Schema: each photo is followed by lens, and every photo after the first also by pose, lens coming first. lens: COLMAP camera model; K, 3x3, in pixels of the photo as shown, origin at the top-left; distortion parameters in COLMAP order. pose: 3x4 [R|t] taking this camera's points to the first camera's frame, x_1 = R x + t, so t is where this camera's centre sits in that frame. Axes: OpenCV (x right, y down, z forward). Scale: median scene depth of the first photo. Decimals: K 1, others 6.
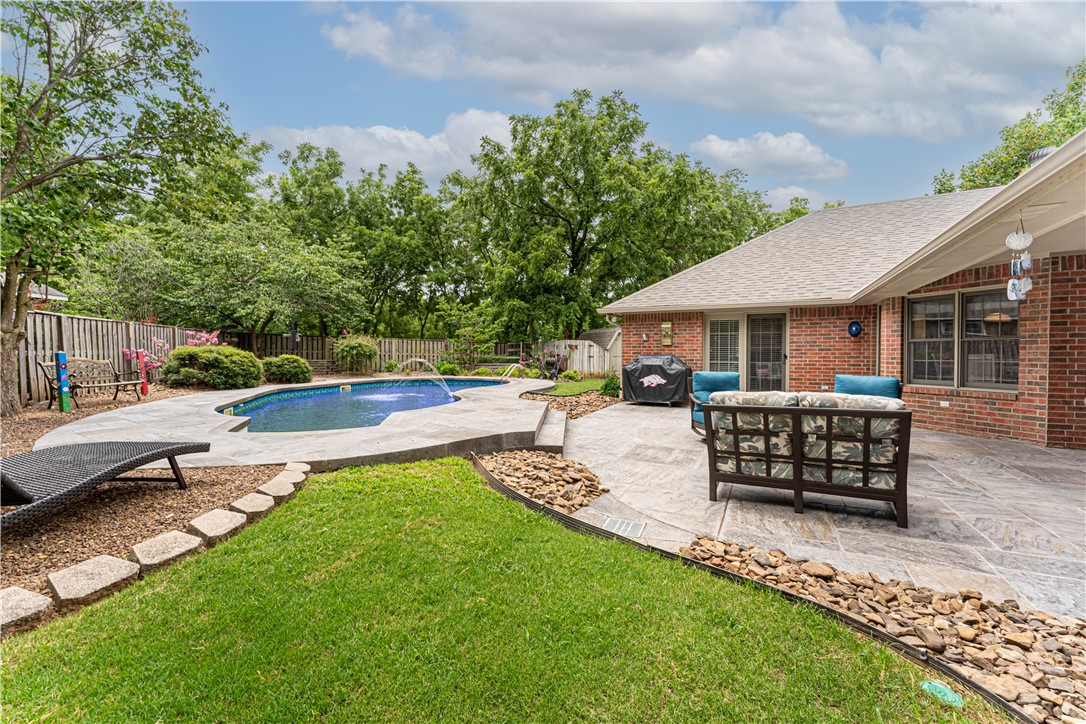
lens RADIAL K [[435.3, 0, 540.7], [0, 435.3, 363.8], [0, 0, 1]] dist [0.002611, 0.000556]
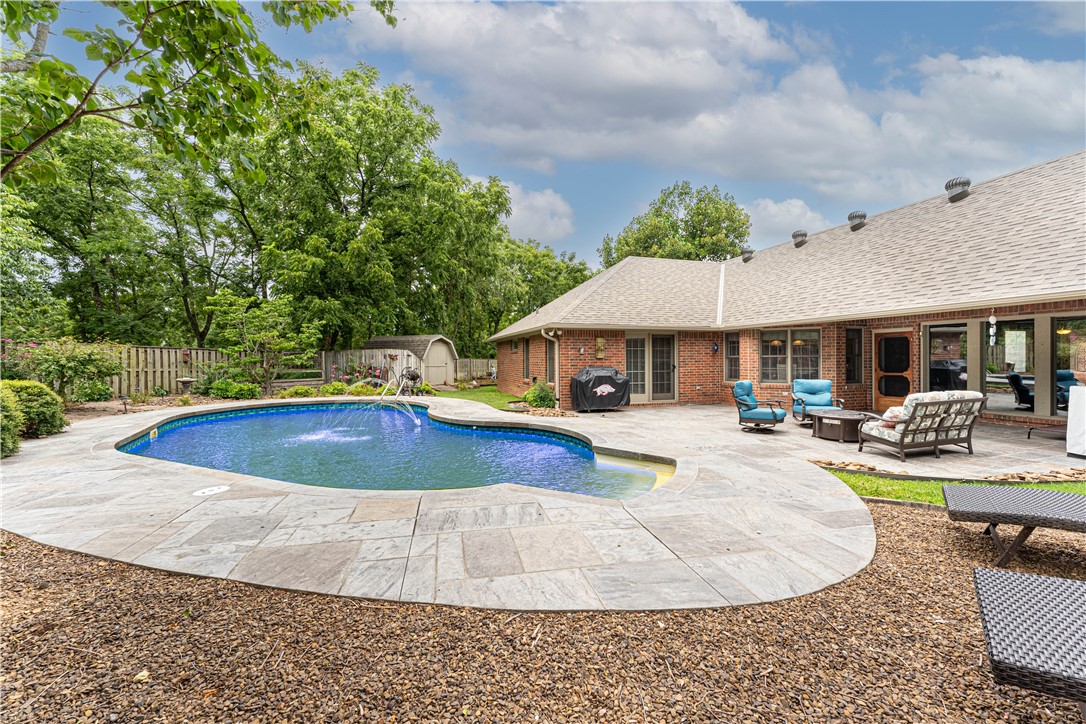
lens RADIAL K [[435.3, 0, 545.0], [0, 435.3, 361.6], [0, 0, 1]] dist [0.002611, 0.000556]
pose [[0.709992, -0.012362, 0.704101, -0.693685], [0.024476, 0.999675, -0.007129, -0.032422], [-0.703784, 0.022295, 0.710064, 0.321626]]
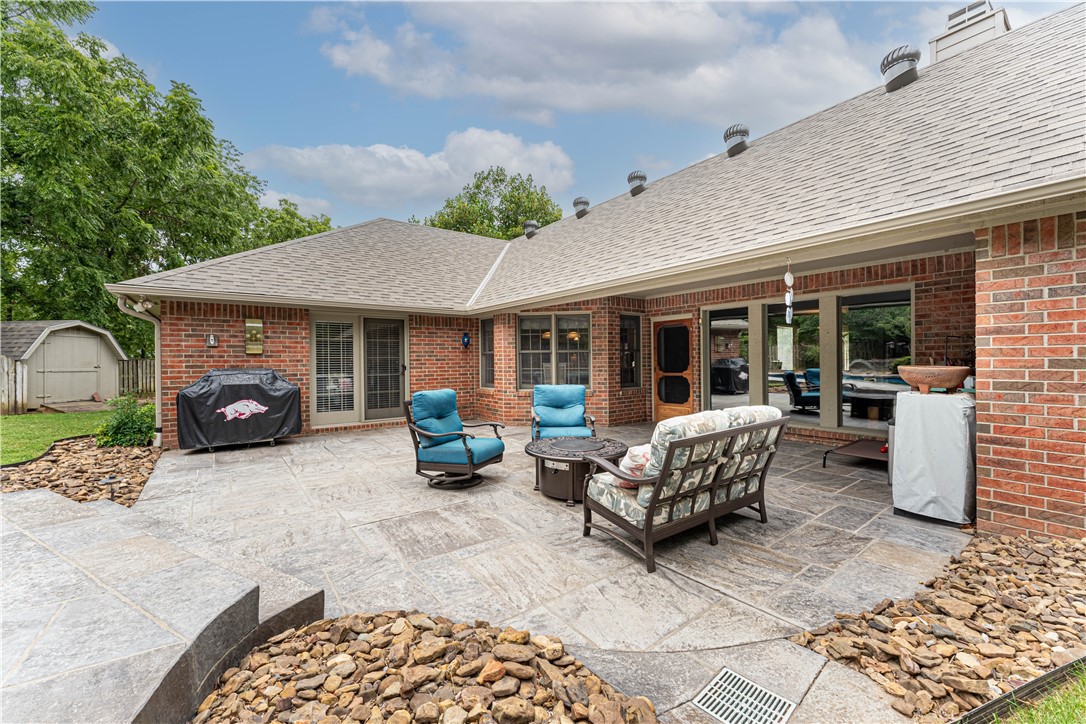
lens RADIAL K [[435.3, 0, 545.1], [0, 435.3, 360.6], [0, 0, 1]] dist [0.002611, 0.000556]
pose [[0.429972, -0.007198, 0.902814, -0.136850], [0.031658, 0.999473, -0.007109, -0.014991], [-0.902287, 0.031638, 0.429973, 0.345859]]
